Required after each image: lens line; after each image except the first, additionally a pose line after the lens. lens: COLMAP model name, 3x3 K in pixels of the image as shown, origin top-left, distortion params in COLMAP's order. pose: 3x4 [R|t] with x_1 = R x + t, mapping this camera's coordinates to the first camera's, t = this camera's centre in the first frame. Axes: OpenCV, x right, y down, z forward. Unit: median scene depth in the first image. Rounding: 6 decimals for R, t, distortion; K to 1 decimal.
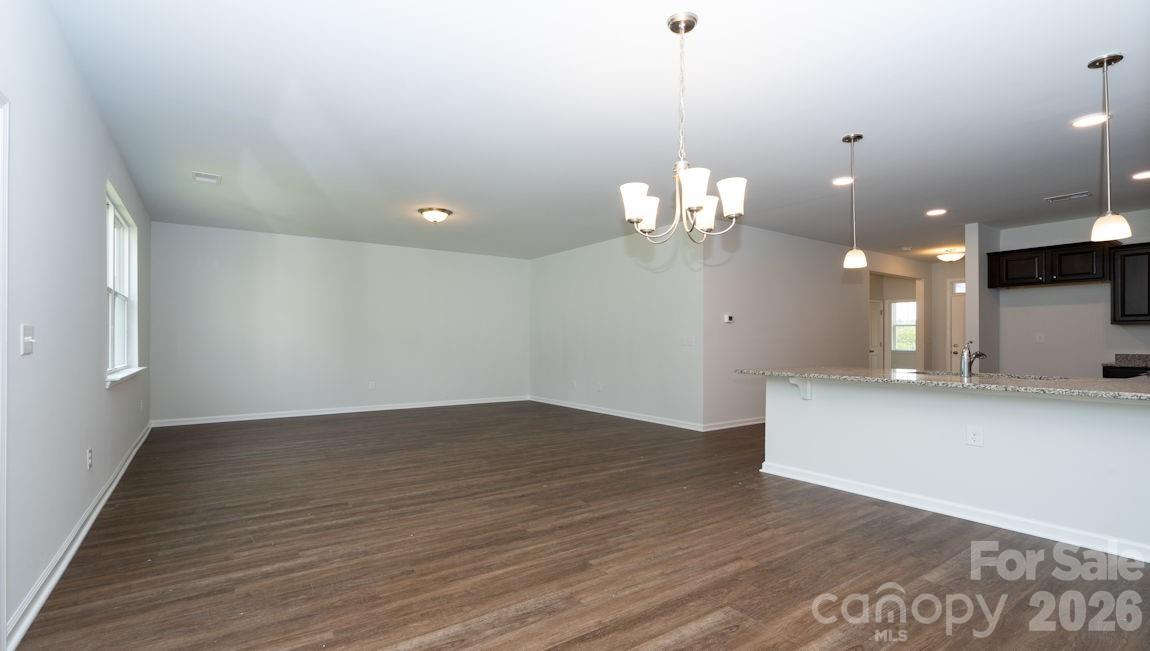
lens RADIAL K [[522.8, 0, 579.0], [0, 522.8, 332.0], [0, 0, 1]] dist [0.002604, -0.000069]
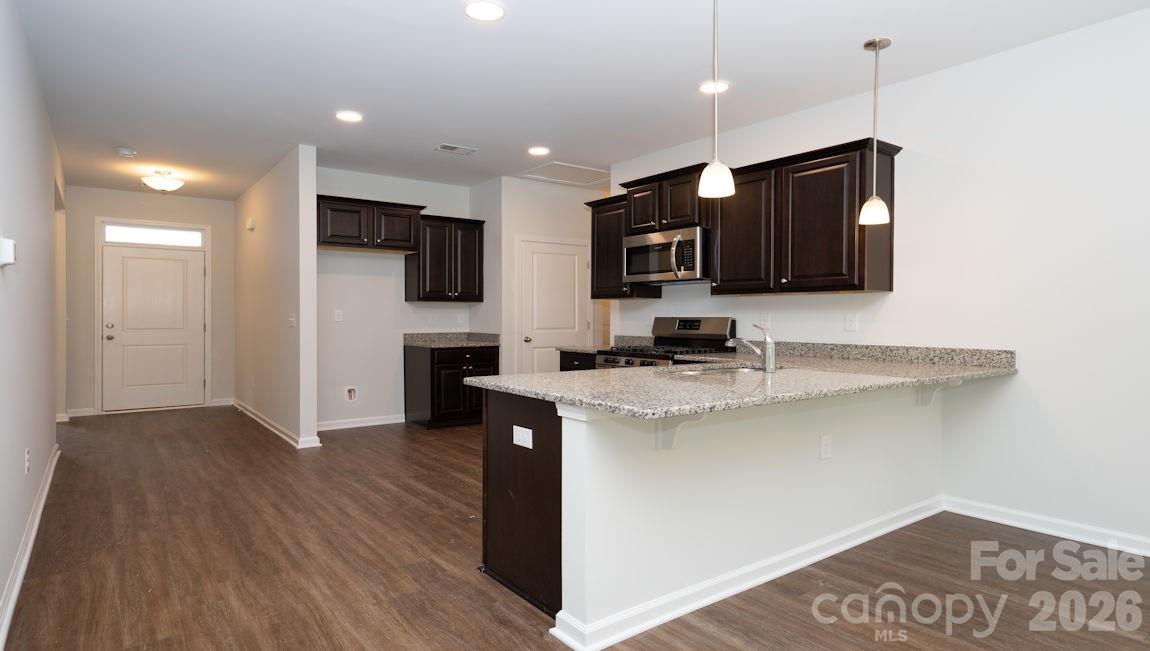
lens RADIAL K [[625.6, 0, 573.2], [0, 625.6, 317.6], [0, 0, 1]] dist [0.003884, 0.000499]
pose [[-0.031161, -0.004198, 0.999506, -0.076855], [-0.018830, 0.999816, 0.003612, 0.005685], [-0.999337, -0.018708, -0.031234, 0.769577]]
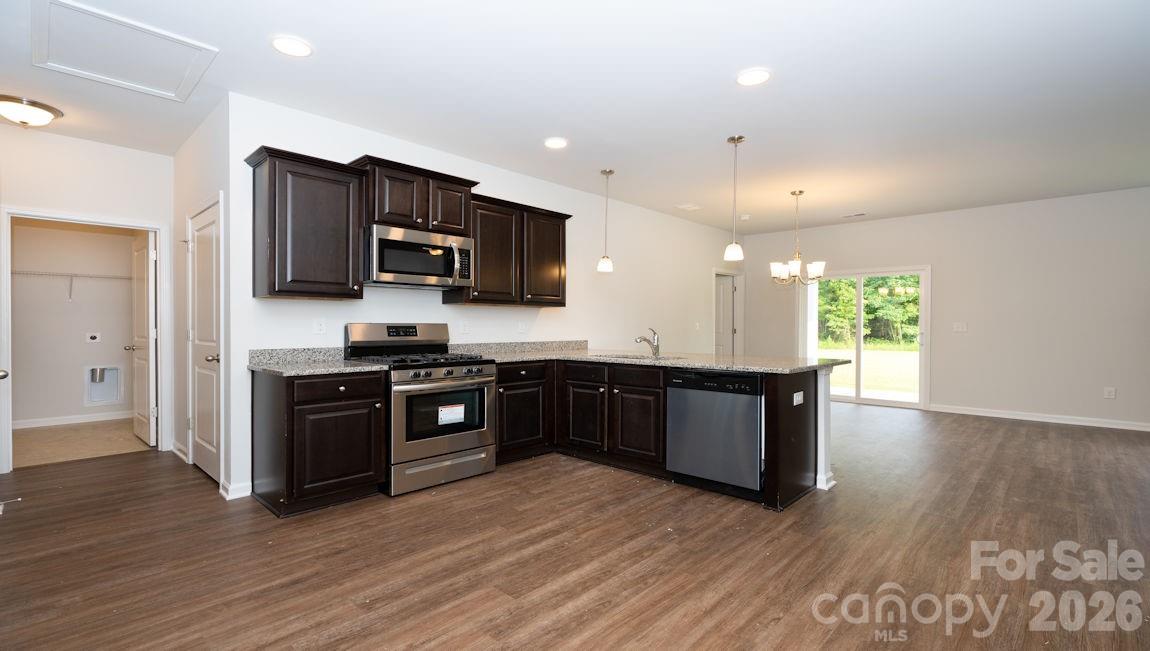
lens RADIAL K [[522.8, 0, 567.0], [0, 522.8, 327.4], [0, 0, 1]] dist [0.002604, -0.000069]
pose [[-0.981108, -0.003665, -0.193425, 0.713579], [-0.001309, 0.999923, -0.012306, 0.019084], [0.193455, -0.011820, -0.981038, 1.303028]]
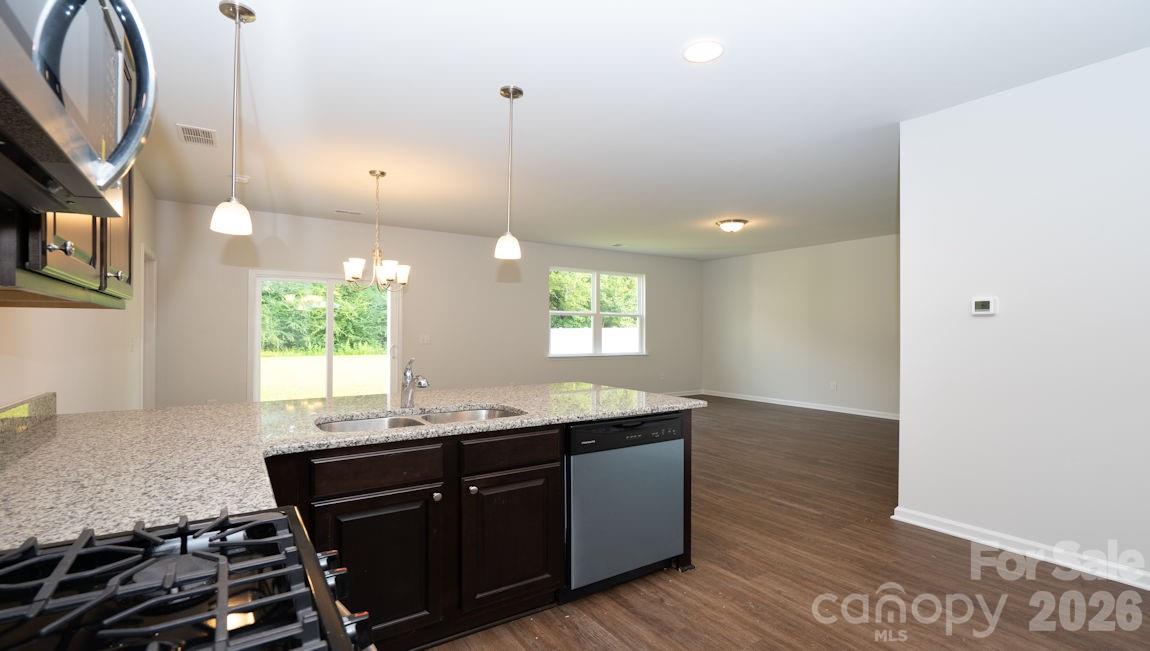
lens RADIAL K [[522.8, 0, 575.8], [0, 522.8, 329.8], [0, 0, 1]] dist [0.002604, -0.000069]
pose [[-0.019683, -0.004334, -0.999797, 0.860453], [0.015055, 0.999876, -0.004631, -0.008657], [0.999693, -0.015143, -0.019616, 0.730687]]
